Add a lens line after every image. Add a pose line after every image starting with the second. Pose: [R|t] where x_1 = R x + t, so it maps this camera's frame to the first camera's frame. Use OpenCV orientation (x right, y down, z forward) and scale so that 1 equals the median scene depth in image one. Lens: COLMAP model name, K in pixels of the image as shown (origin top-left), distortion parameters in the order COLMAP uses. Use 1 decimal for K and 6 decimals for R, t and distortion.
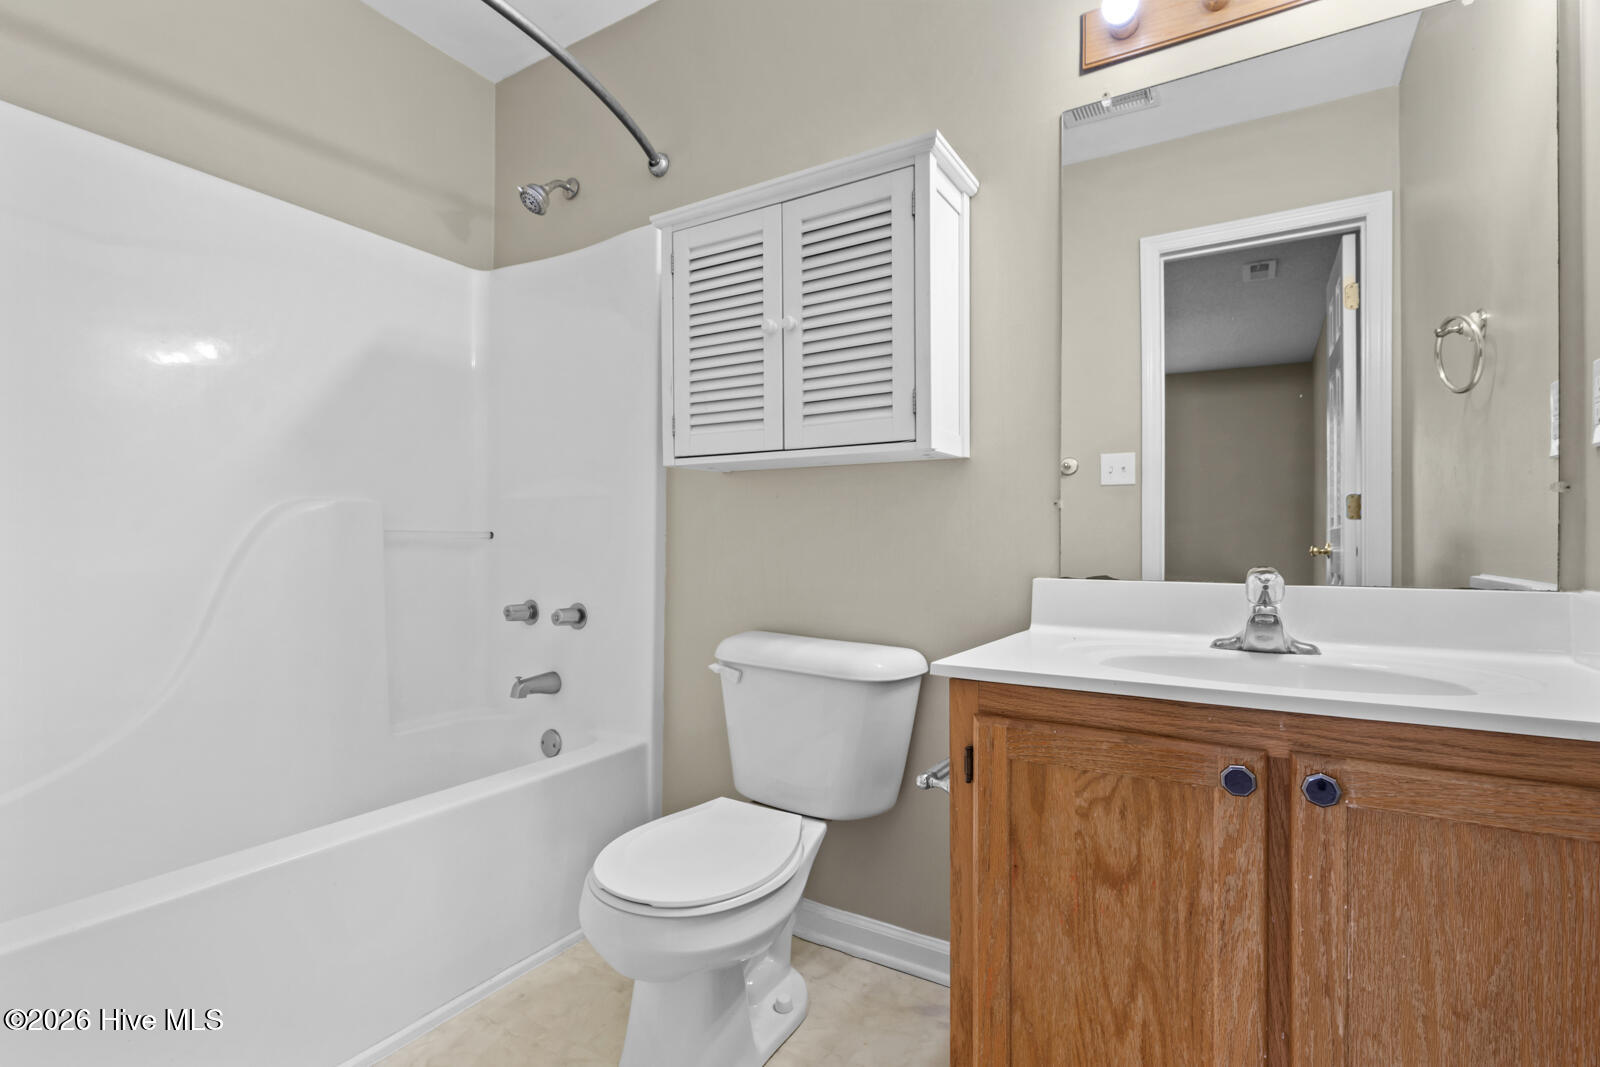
lens RADIAL K [[728.8, 0, 796.3], [0, 728.8, 554.2], [0, 0, 1]] dist [0.084867, -0.000066]
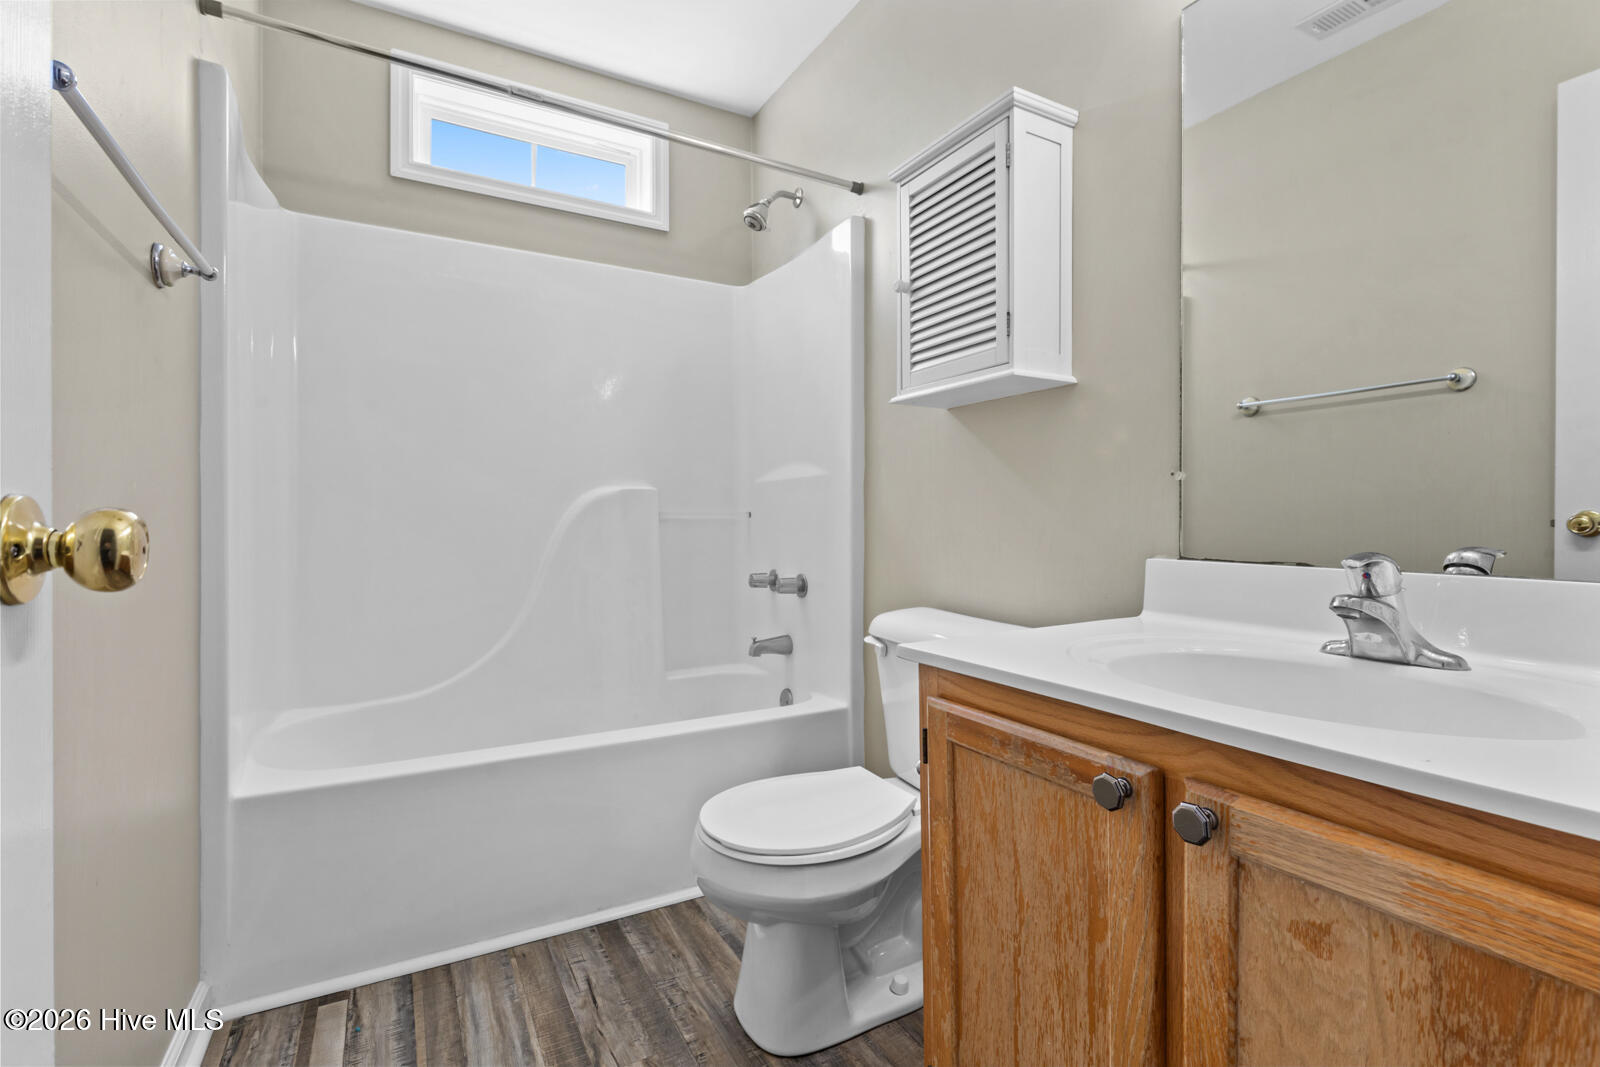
lens RADIAL K [[738.7, 0, 800.0], [0, 738.7, 533.5], [0, 0, 1]] dist [0.000405, -0.000052]
pose [[0.878696, 0.003076, -0.477371, 0.317752], [-0.000036, 0.999980, 0.006378, -0.001037], [0.477381, -0.005588, 0.878679, 0.058062]]
